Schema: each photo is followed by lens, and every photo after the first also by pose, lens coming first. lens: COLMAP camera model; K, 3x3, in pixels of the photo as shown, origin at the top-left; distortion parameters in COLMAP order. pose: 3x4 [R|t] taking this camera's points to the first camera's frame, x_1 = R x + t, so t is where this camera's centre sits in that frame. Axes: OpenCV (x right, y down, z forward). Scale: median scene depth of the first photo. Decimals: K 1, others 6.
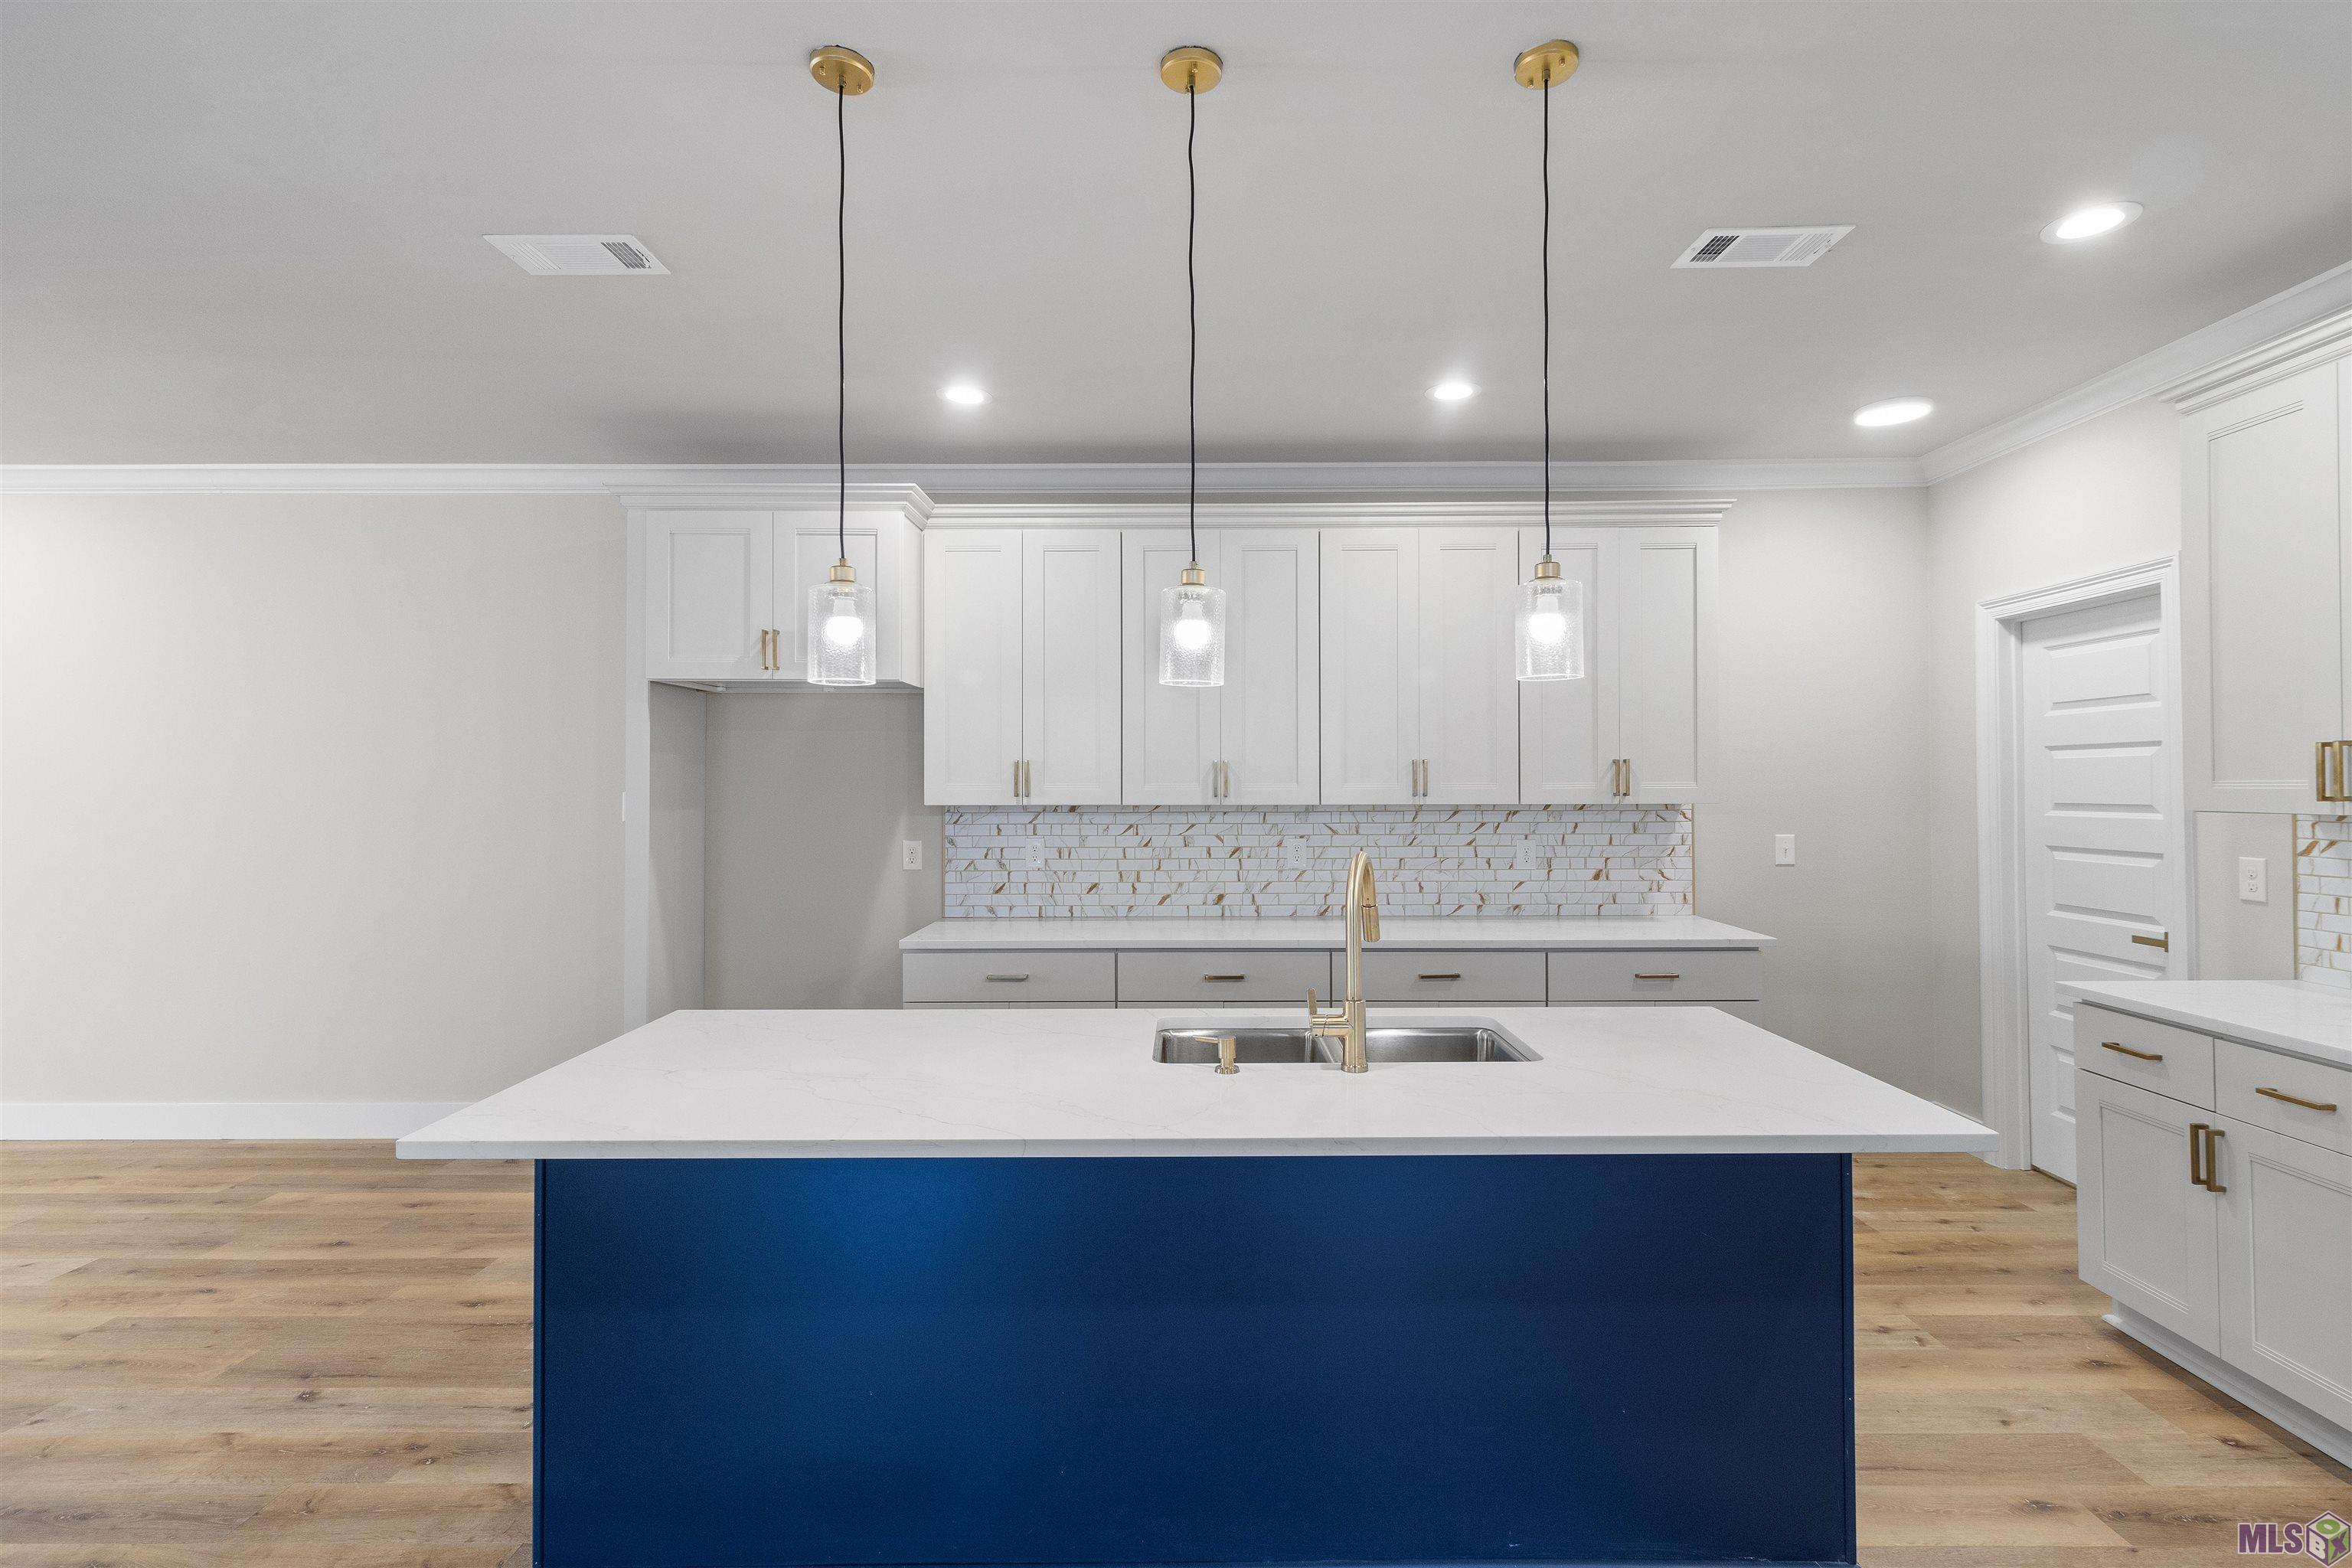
lens RADIAL K [[1085.4, 0, 1193.1], [0, 1085.4, 774.5], [0, 0, 1]] dist [0.003548, -0.000319]
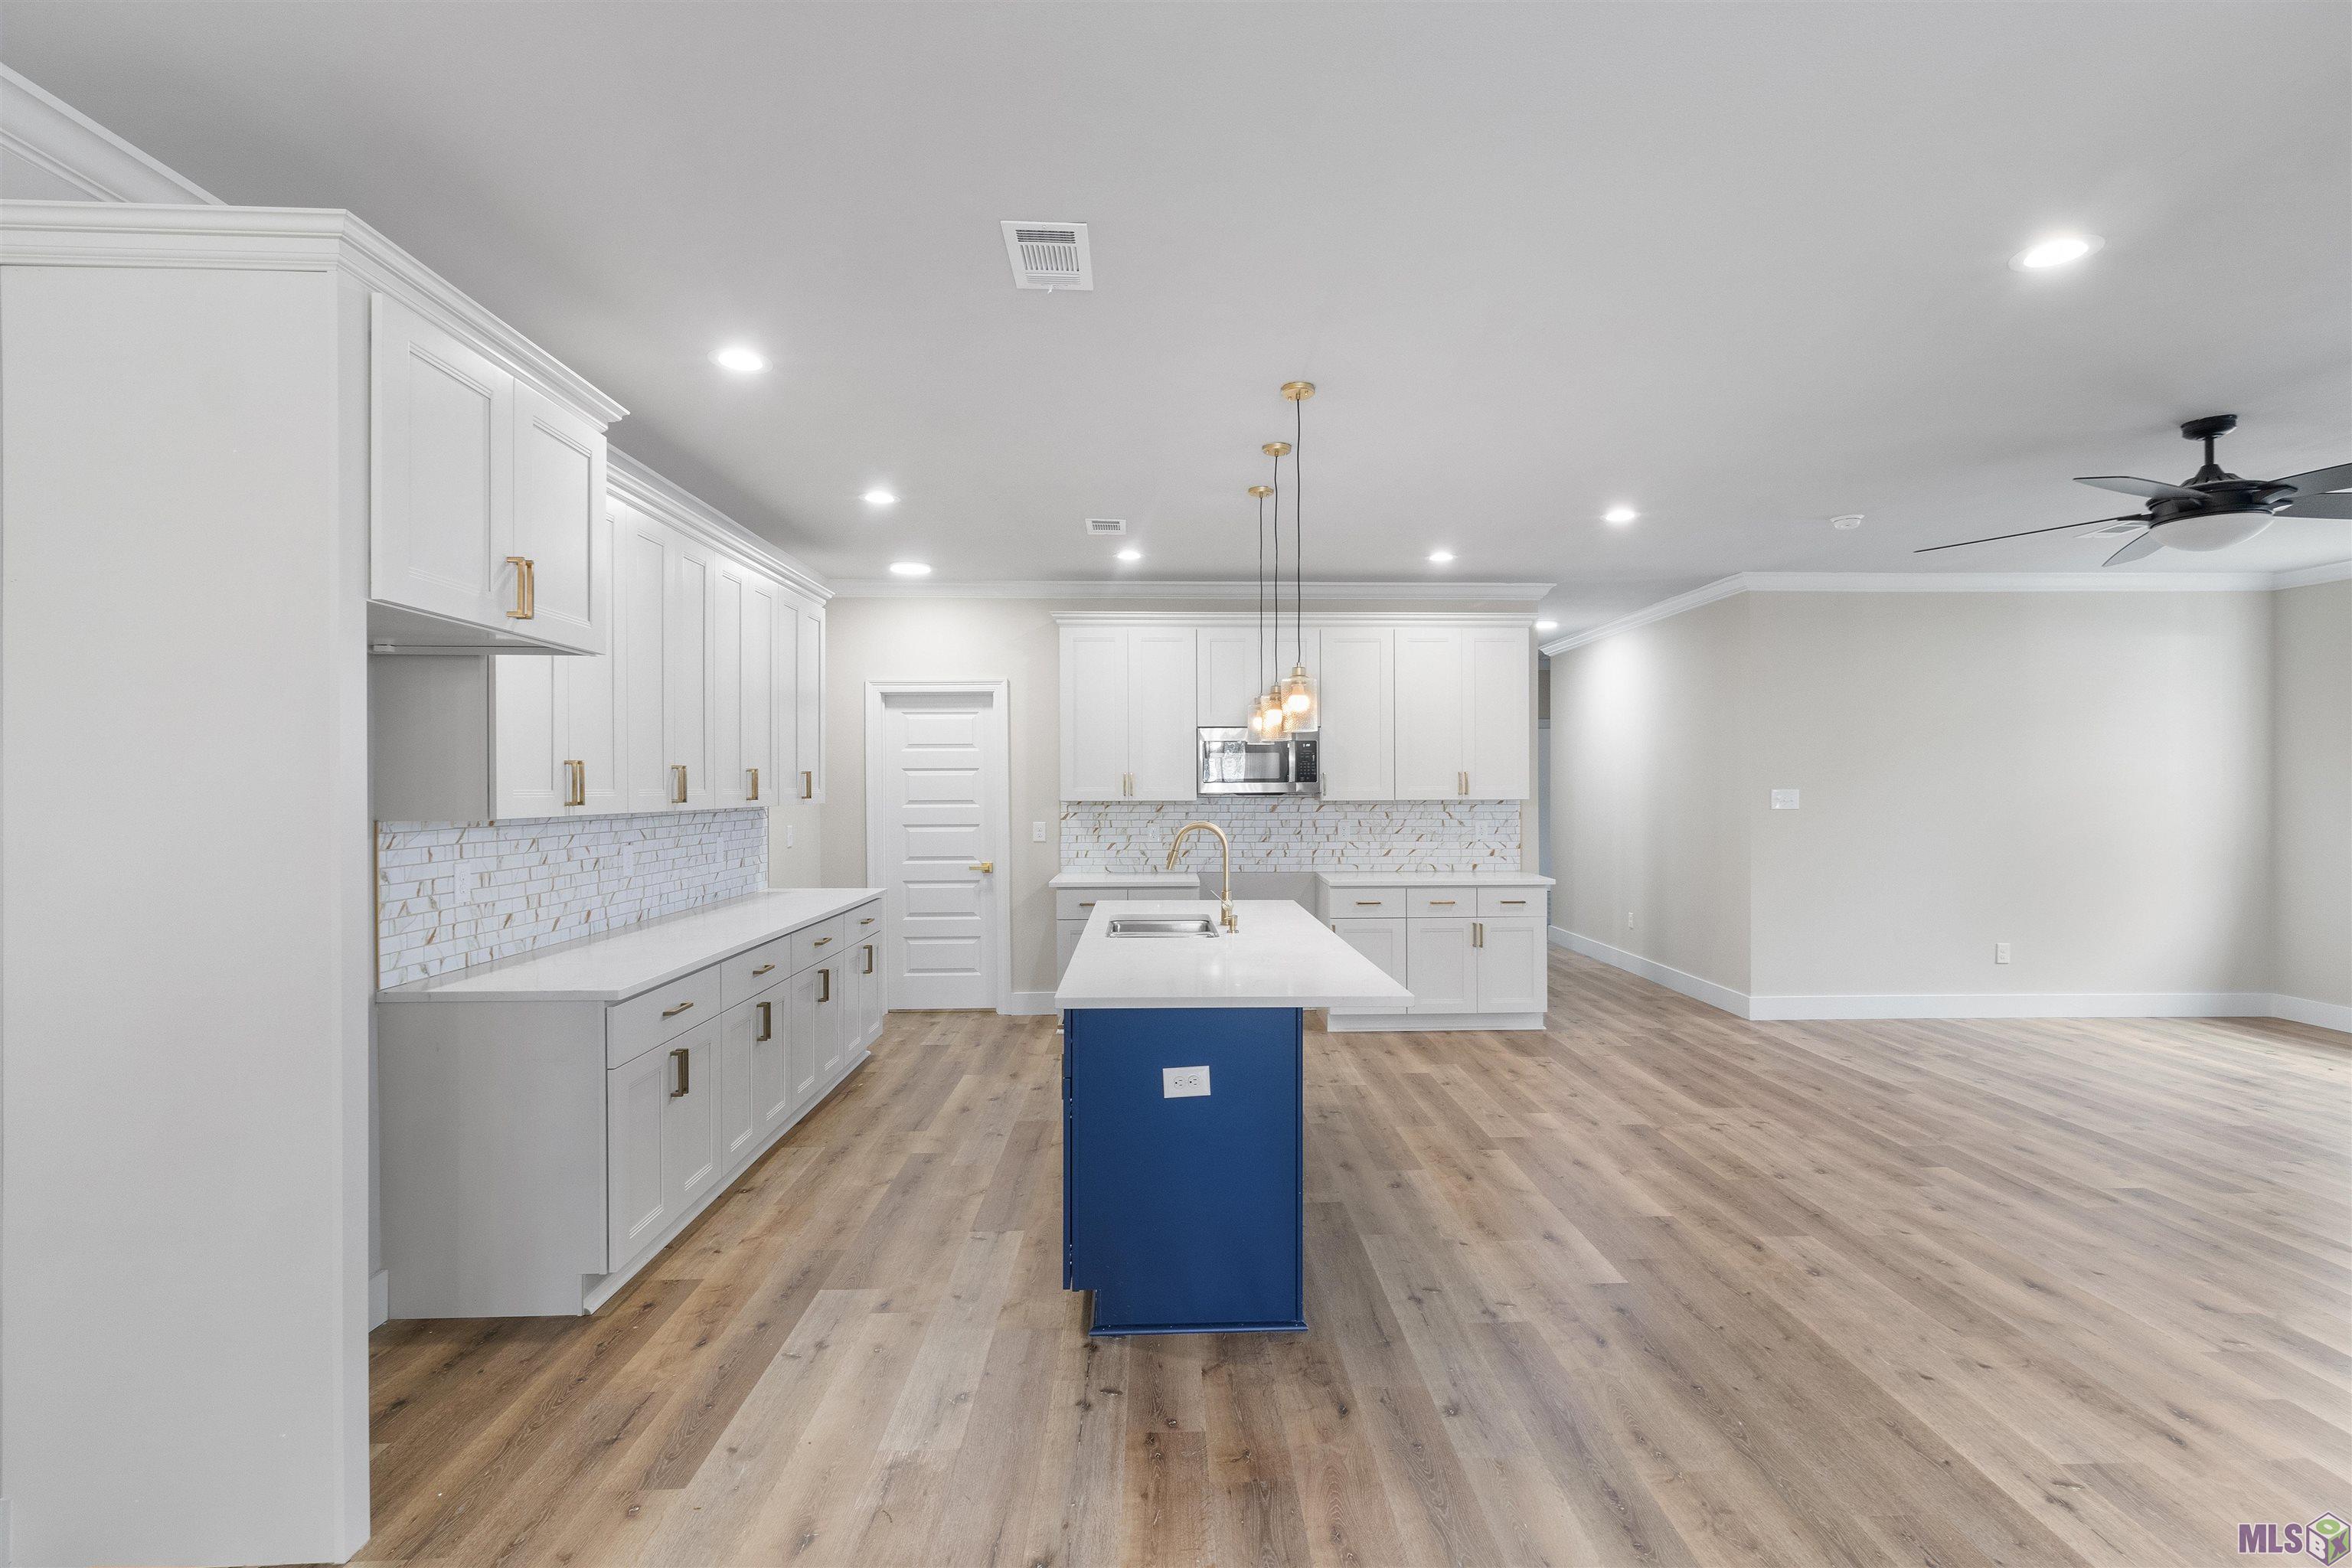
lens RADIAL K [[1085.4, 0, 1189.8], [0, 1085.4, 786.6], [0, 0, 1]] dist [0.003548, -0.000319]
pose [[-0.016724, 0.002665, 0.999857, -0.903197], [-0.005994, 0.999978, -0.002766, 0.005279], [-0.999842, -0.006039, -0.016708, 0.512774]]
